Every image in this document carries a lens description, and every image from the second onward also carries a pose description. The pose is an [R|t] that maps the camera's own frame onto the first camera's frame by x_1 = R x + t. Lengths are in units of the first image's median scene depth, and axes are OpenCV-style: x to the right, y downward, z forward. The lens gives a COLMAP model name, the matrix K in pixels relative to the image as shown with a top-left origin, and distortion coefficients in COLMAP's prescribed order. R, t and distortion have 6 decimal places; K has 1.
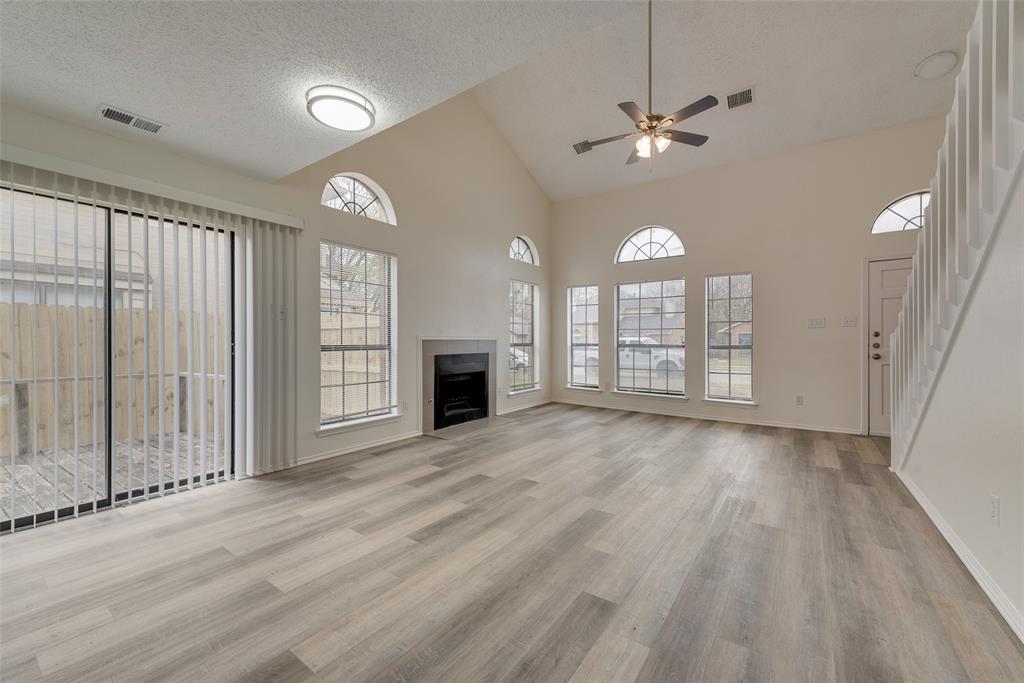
lens RADIAL K [[404.4, 0, 511.1], [0, 404.4, 344.4], [0, 0, 1]] dist [0.011055, -0.000126]
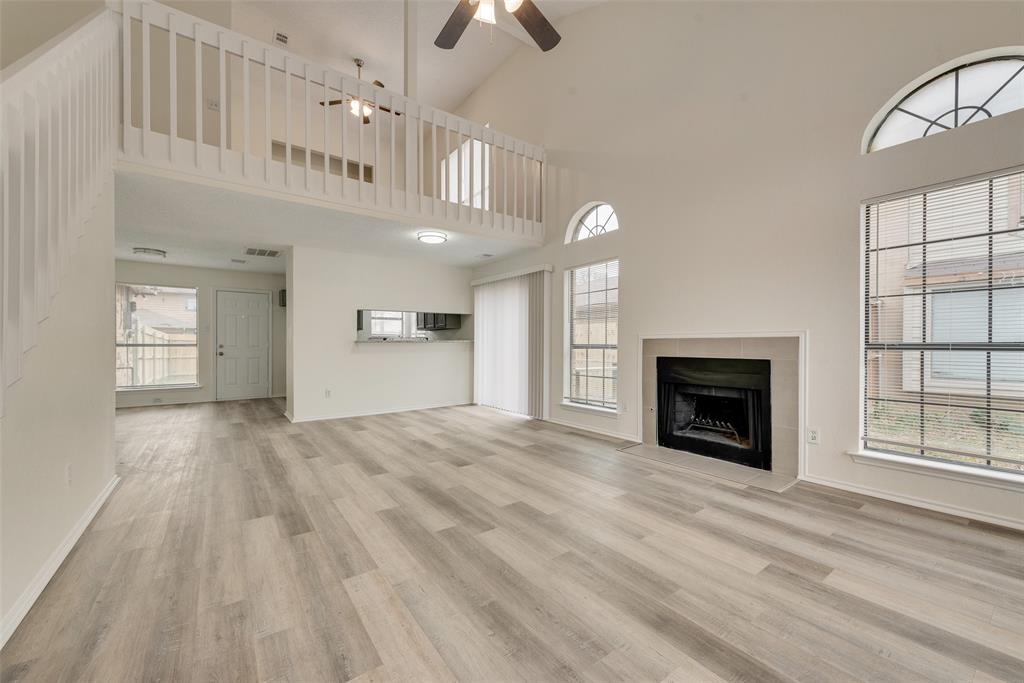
lens RADIAL K [[401.2, 0, 511.9], [0, 401.2, 346.1], [0, 0, 1]] dist [0.016303, -0.000007]
pose [[-0.309654, 0.011107, -0.950784, 1.052546], [-0.003942, 0.999908, 0.012965, -0.008614], [0.950841, 0.007763, -0.309582, 1.447104]]
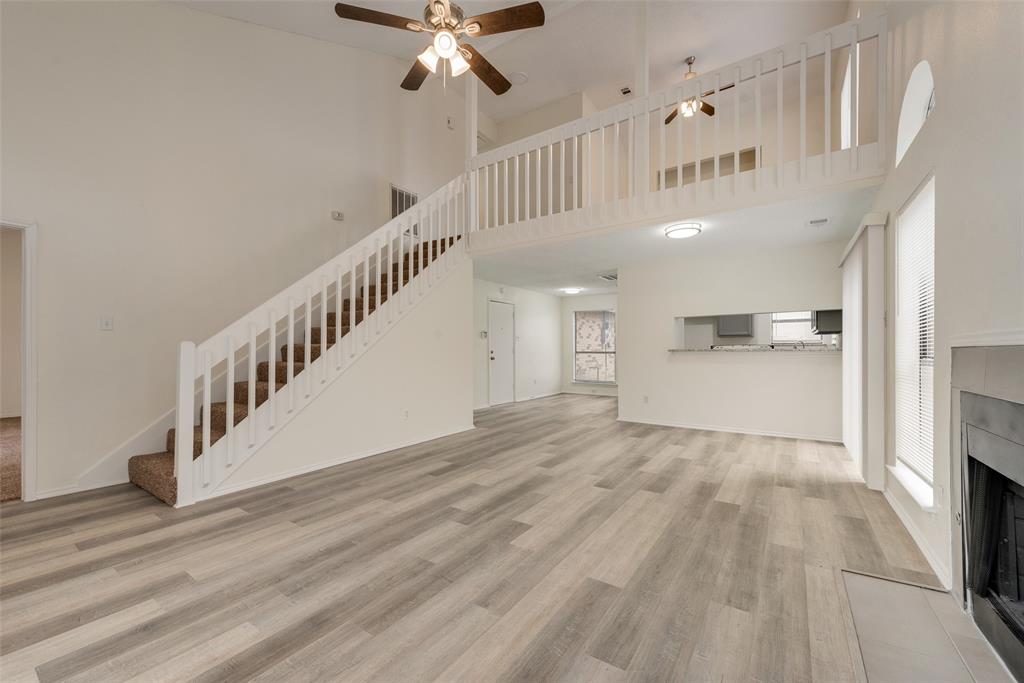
lens RADIAL K [[404.4, 0, 511.1], [0, 404.4, 344.4], [0, 0, 1]] dist [0.011055, -0.000126]
pose [[-0.999740, 0.003286, -0.022544, 0.298029], [0.003450, 0.999968, -0.007260, -0.017672], [0.022520, -0.007336, -0.999719, 1.997438]]
